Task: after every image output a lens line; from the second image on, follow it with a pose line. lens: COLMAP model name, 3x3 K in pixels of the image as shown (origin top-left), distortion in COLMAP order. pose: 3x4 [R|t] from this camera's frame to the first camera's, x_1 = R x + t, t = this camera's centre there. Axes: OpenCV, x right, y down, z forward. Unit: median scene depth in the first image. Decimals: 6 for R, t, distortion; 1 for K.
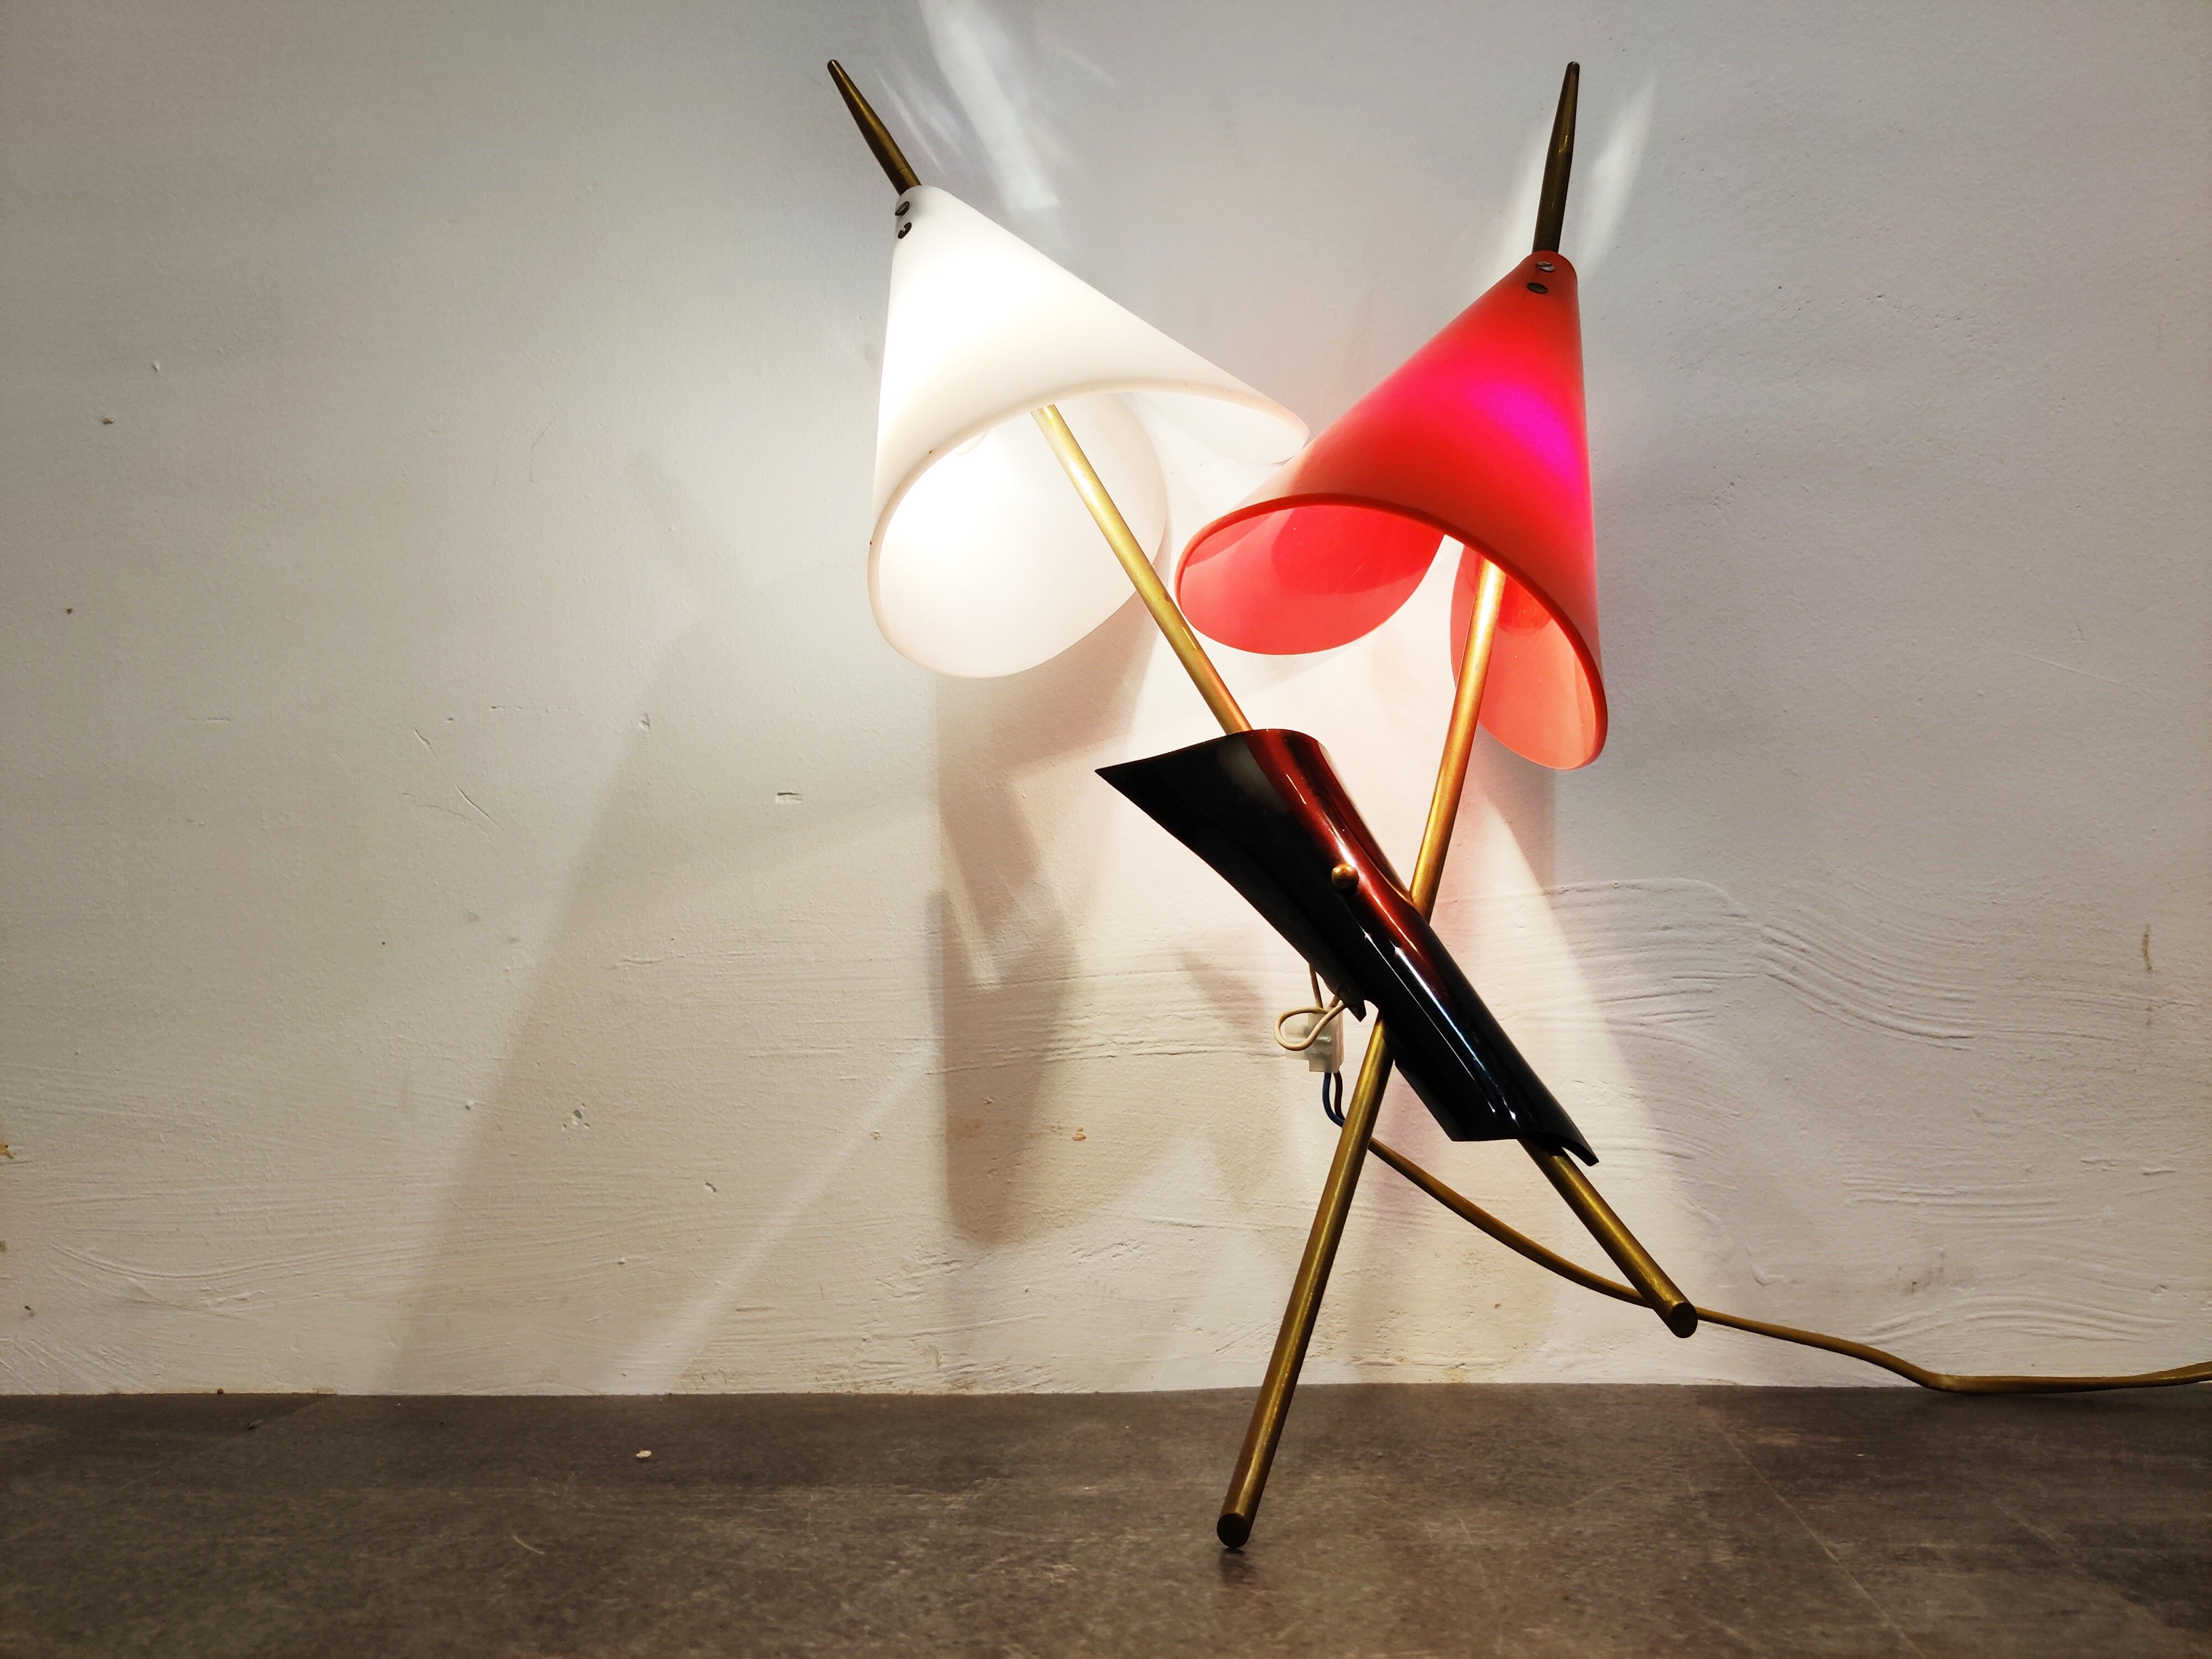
lens RADIAL K [[1767.8, 0, 1114.9], [0, 1767.8, 855.0], [0, 0, 1]] dist [-0.009500, -0.022189]
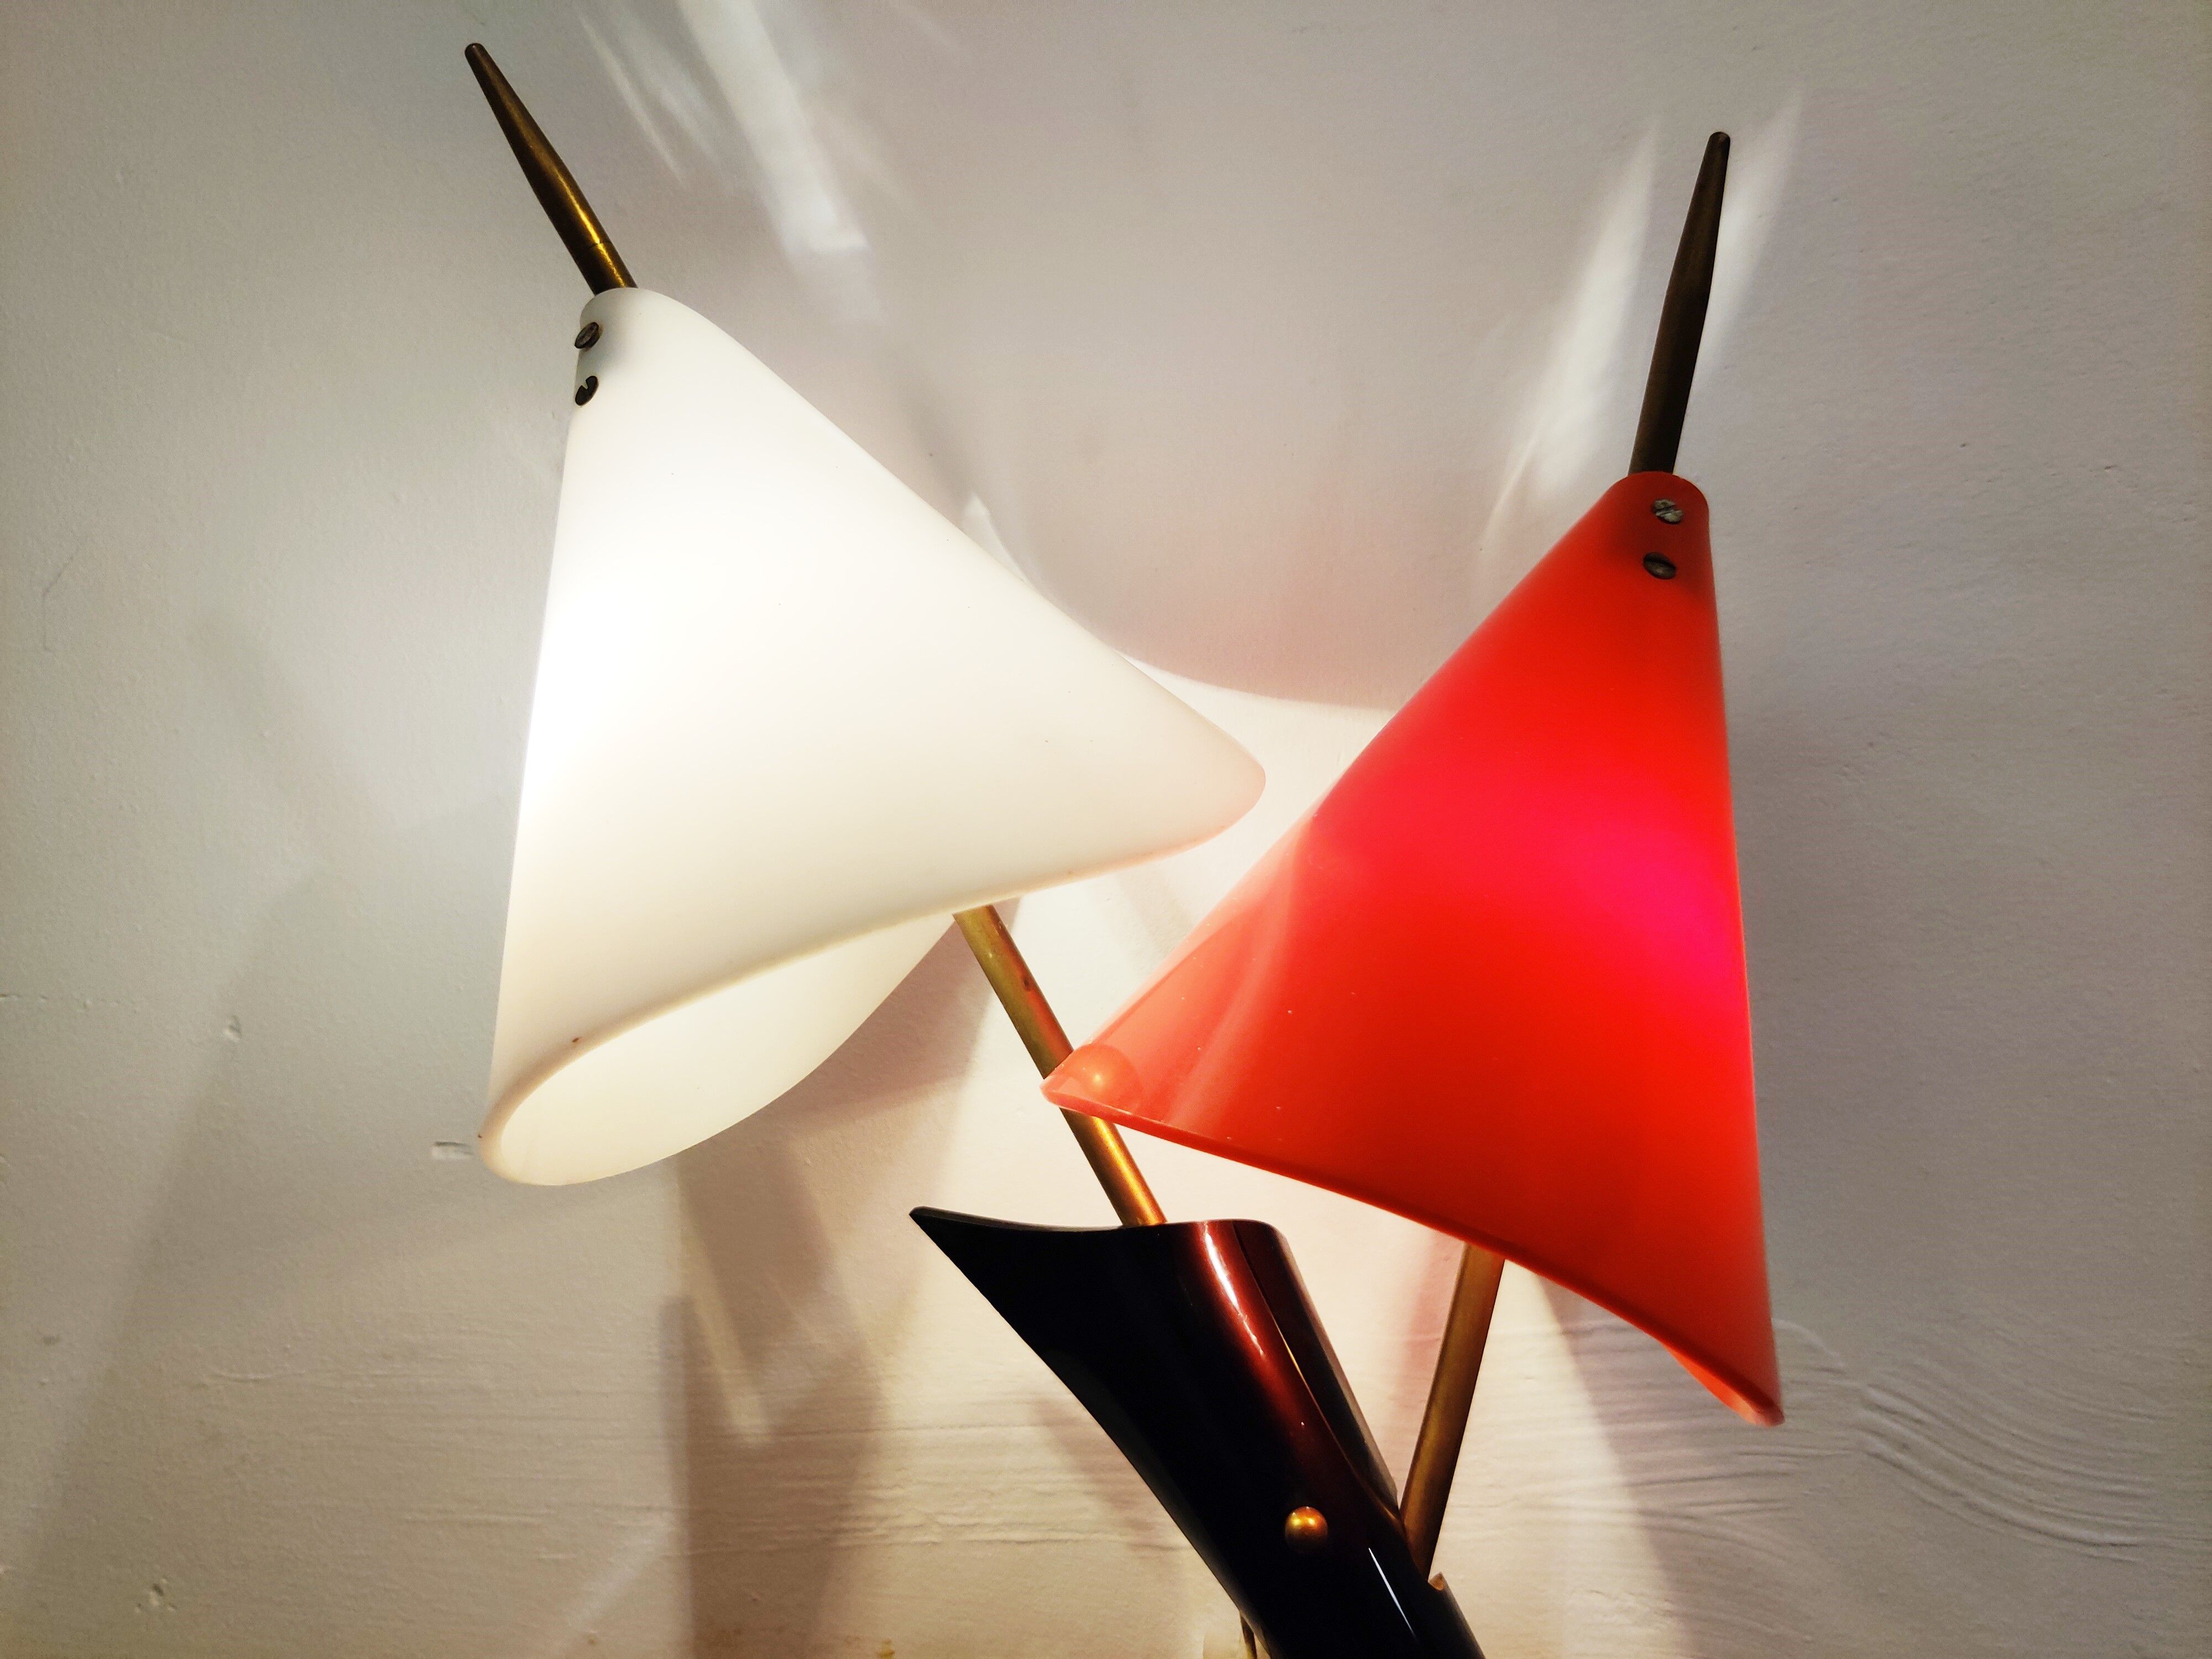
lens RADIAL K [[1790.0, 0, 1098.1], [0, 1790.0, 783.4], [0, 0, 1]] dist [-0.048824, 0.022031]
pose [[0.997126, 0.014402, 0.074374, 0.007081], [-0.024105, 0.991055, 0.131262, -0.288273], [-0.071818, -0.132677, 0.988554, 0.367590]]
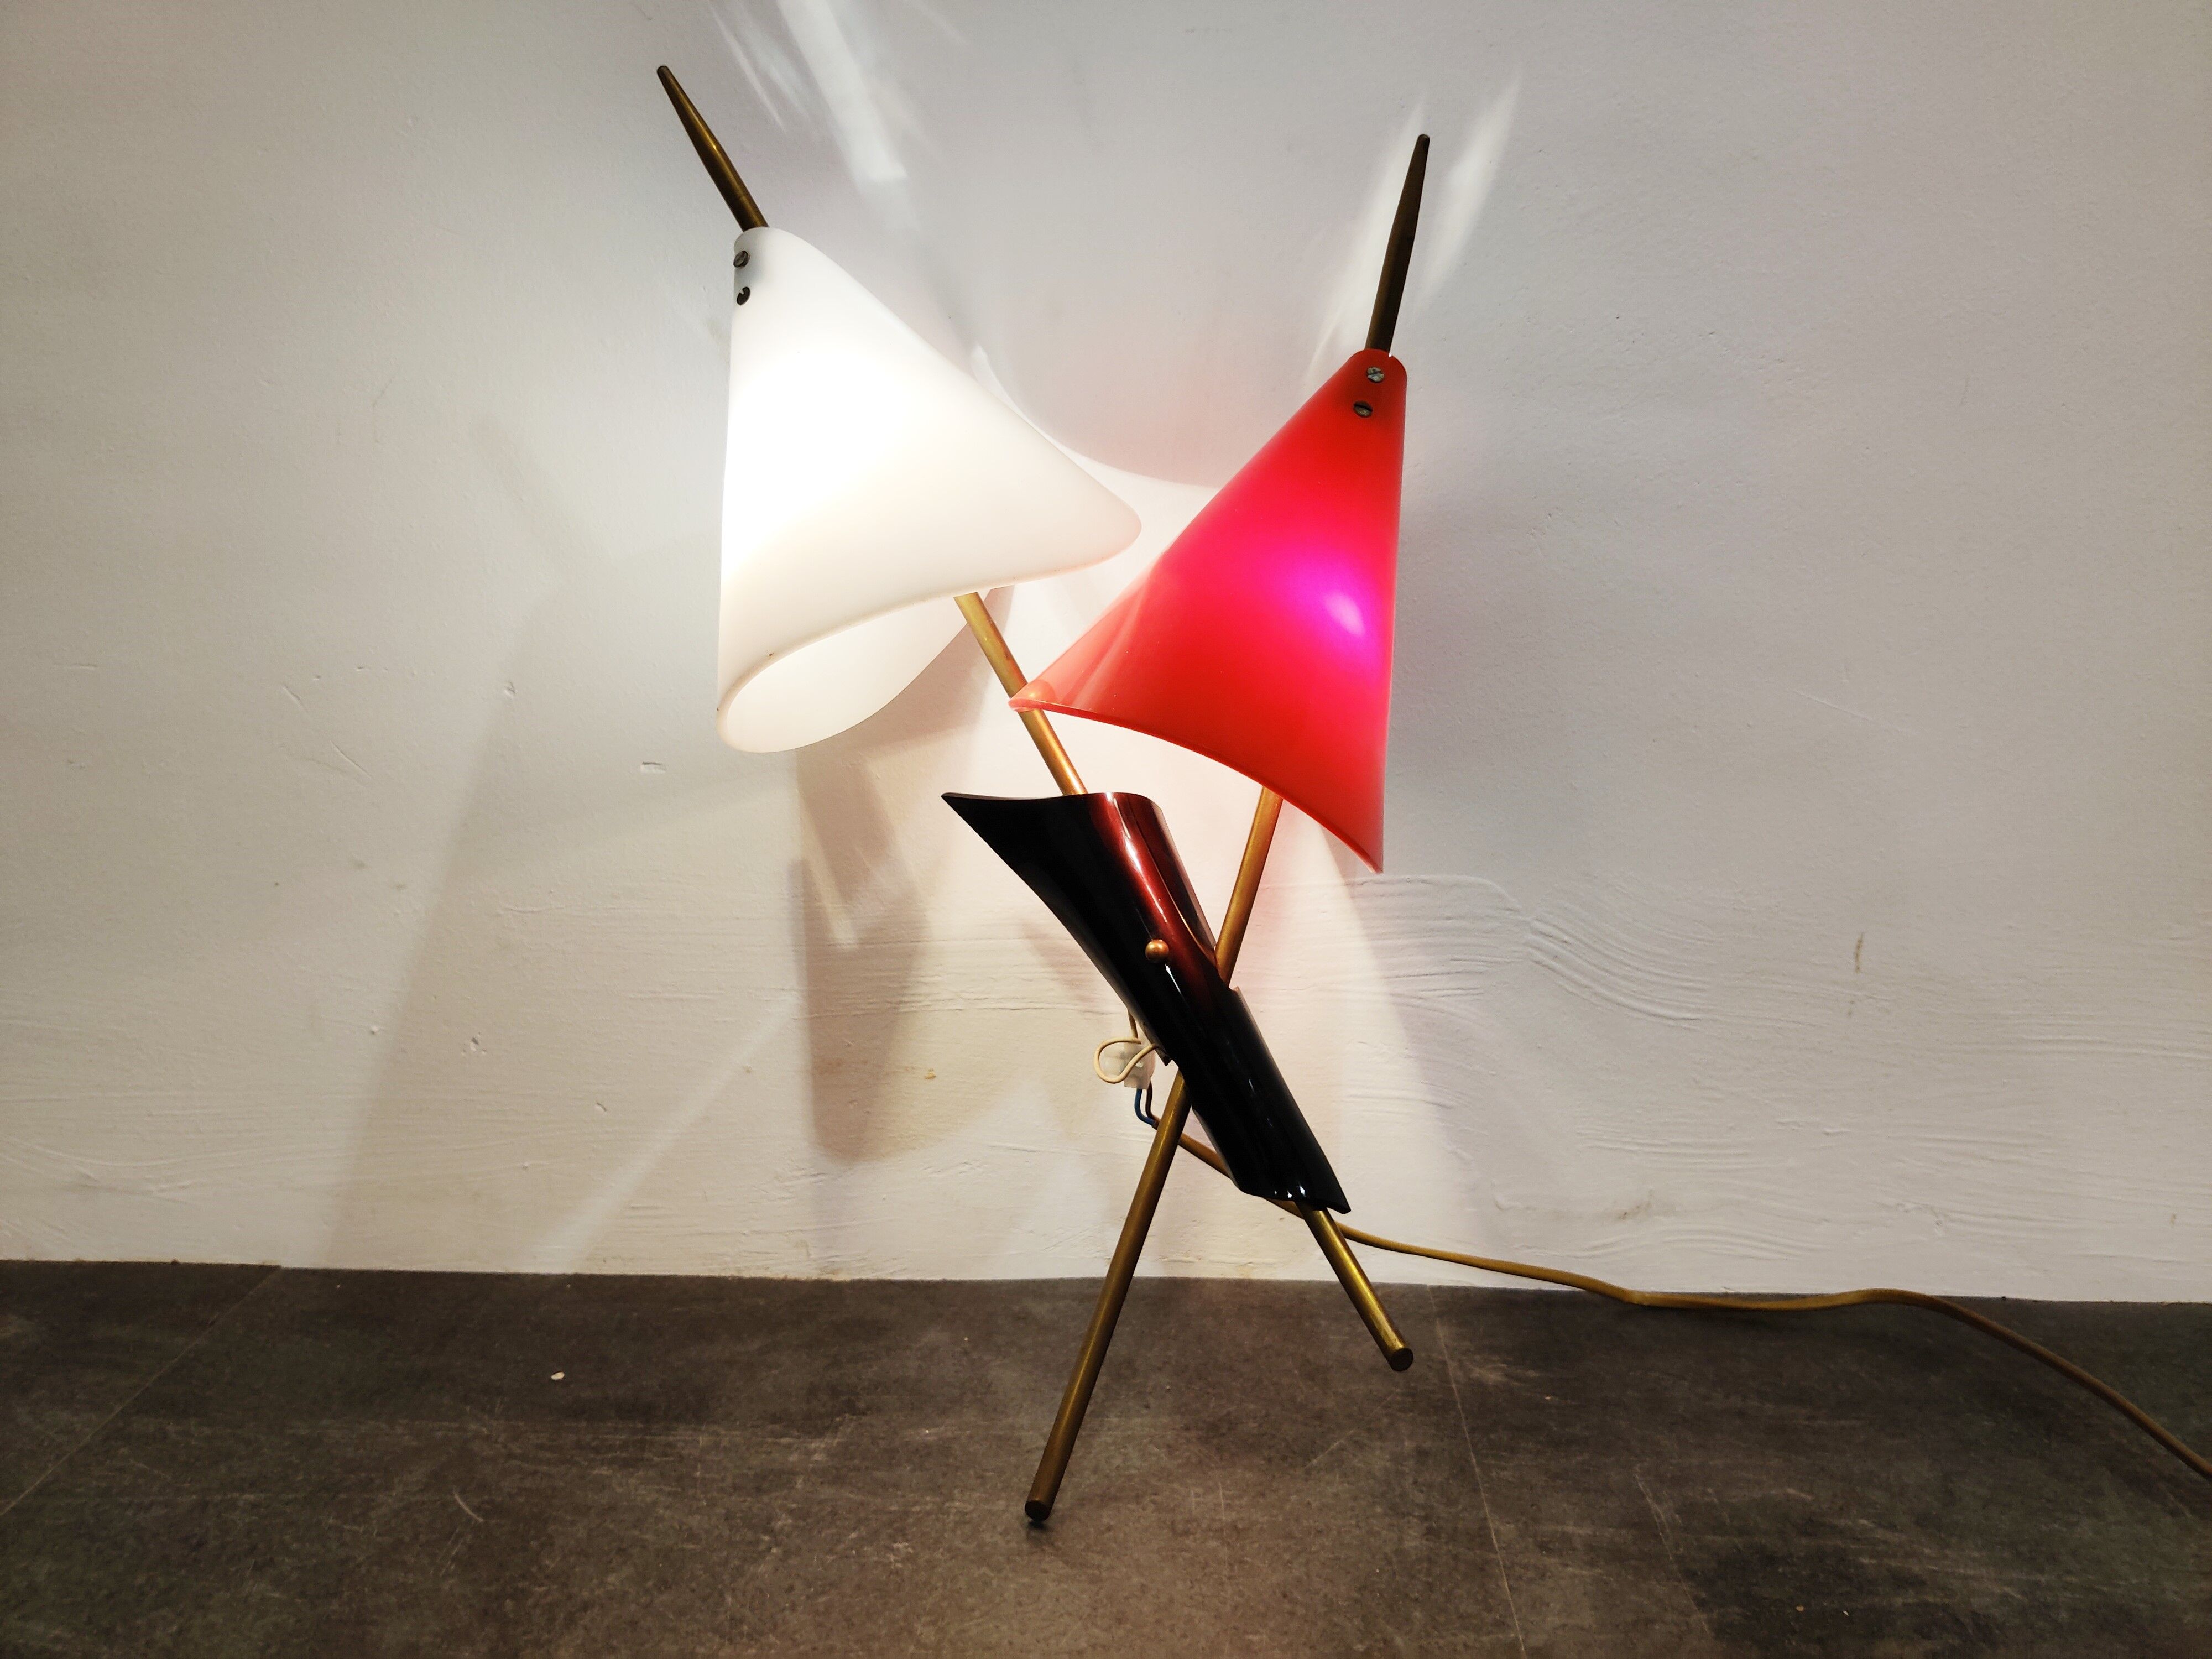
lens RADIAL K [[1767.8, 0, 1133.9], [0, 1767.8, 868.2], [0, 0, 1]] dist [-0.009500, -0.022189]
pose [[0.997386, 0.010767, 0.071455, 0.030612], [-0.032110, 0.951883, 0.304775, -0.335626], [-0.064736, -0.306273, 0.949740, -0.050595]]
